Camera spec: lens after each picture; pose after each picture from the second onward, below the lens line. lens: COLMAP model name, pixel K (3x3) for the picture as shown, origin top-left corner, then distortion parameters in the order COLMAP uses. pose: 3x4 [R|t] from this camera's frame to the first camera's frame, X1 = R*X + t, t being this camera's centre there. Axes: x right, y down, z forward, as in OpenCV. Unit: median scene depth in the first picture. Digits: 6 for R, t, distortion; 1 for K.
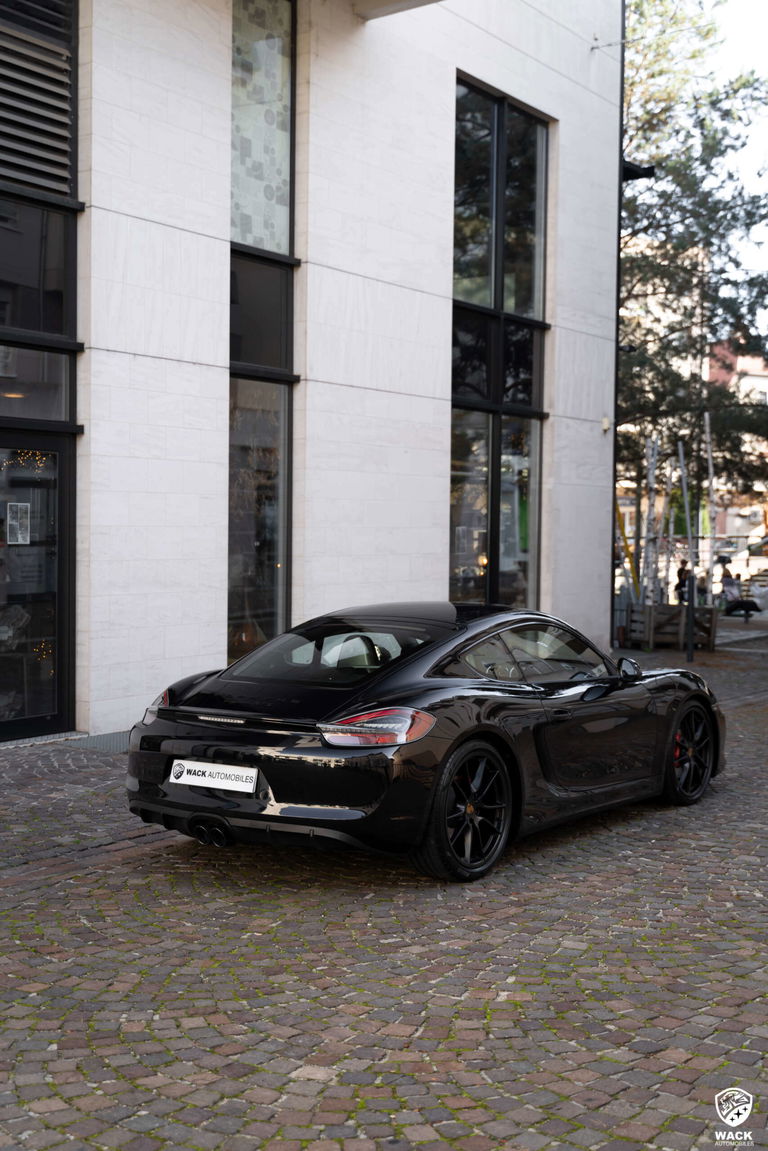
lens RADIAL K [[1455.0, 0, 384.0], [0, 1455.0, 575.5], [0, 0, 1]] dist [-0.005820, -0.012173]
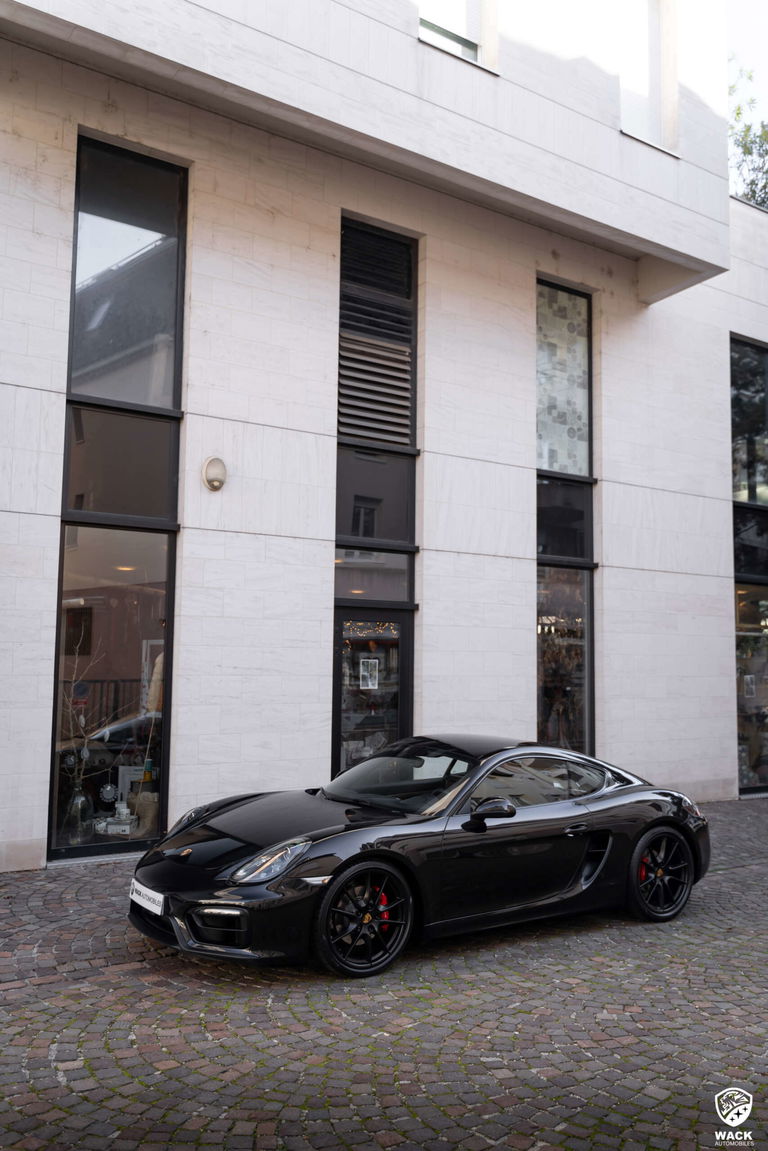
lens RADIAL K [[963.2, 0, 384.0], [0, 963.2, 575.5], [0, 0, 1]] dist [0.003450, -0.009456]
pose [[0.924330, -0.034925, -0.379992, 0.117518], [-0.014874, 0.991748, -0.127334, -0.011382], [0.381304, 0.123350, 0.916183, 0.130027]]
